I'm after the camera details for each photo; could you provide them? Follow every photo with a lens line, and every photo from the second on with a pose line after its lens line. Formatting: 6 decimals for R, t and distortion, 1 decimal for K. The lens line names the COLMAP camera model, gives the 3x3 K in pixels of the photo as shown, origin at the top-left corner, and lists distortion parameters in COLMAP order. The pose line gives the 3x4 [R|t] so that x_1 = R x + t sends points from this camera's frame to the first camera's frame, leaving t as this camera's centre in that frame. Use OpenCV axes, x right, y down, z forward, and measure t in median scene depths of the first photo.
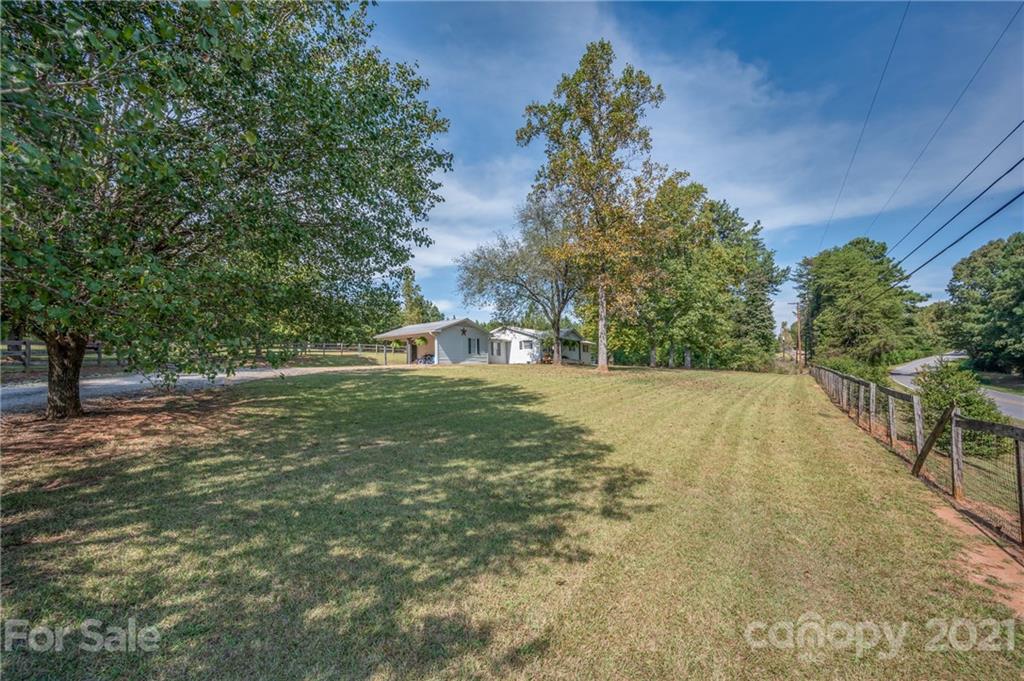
lens RADIAL K [[400.7, 0, 514.8], [0, 400.7, 345.2], [0, 0, 1]] dist [0.000139, -0.000005]
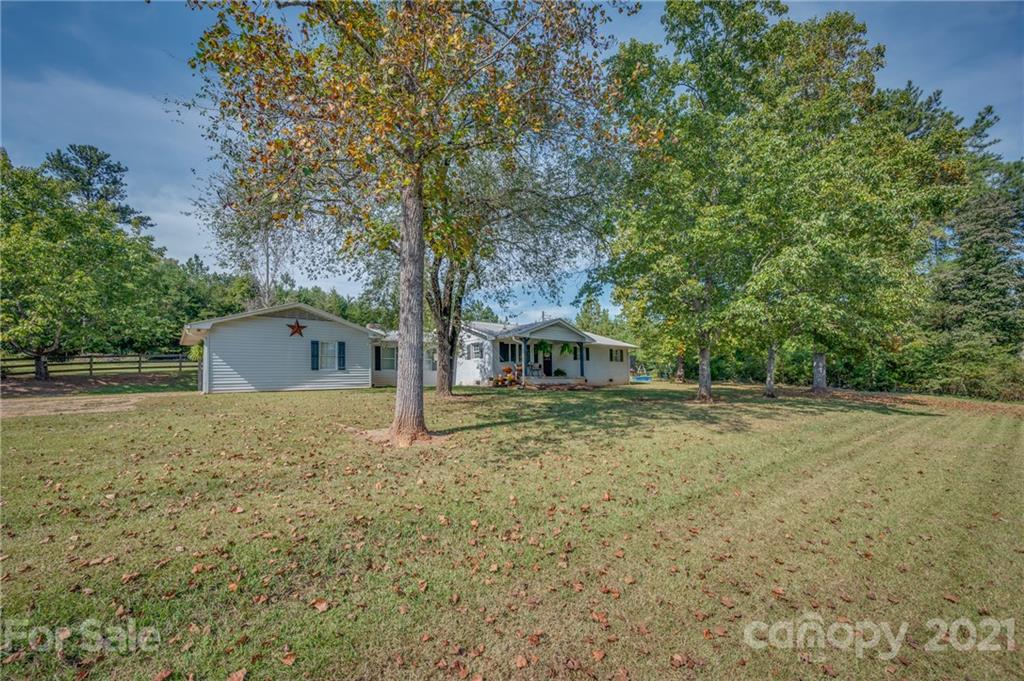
lens RADIAL K [[416.3, 0, 512.2], [0, 416.3, 363.6], [0, 0, 1]] dist [-0.000743, -0.000083]
pose [[0.960597, -0.011169, -0.277721, 0.188441], [0.018126, 0.999583, 0.022494, 0.003606], [0.277354, -0.026642, 0.960398, 0.356858]]
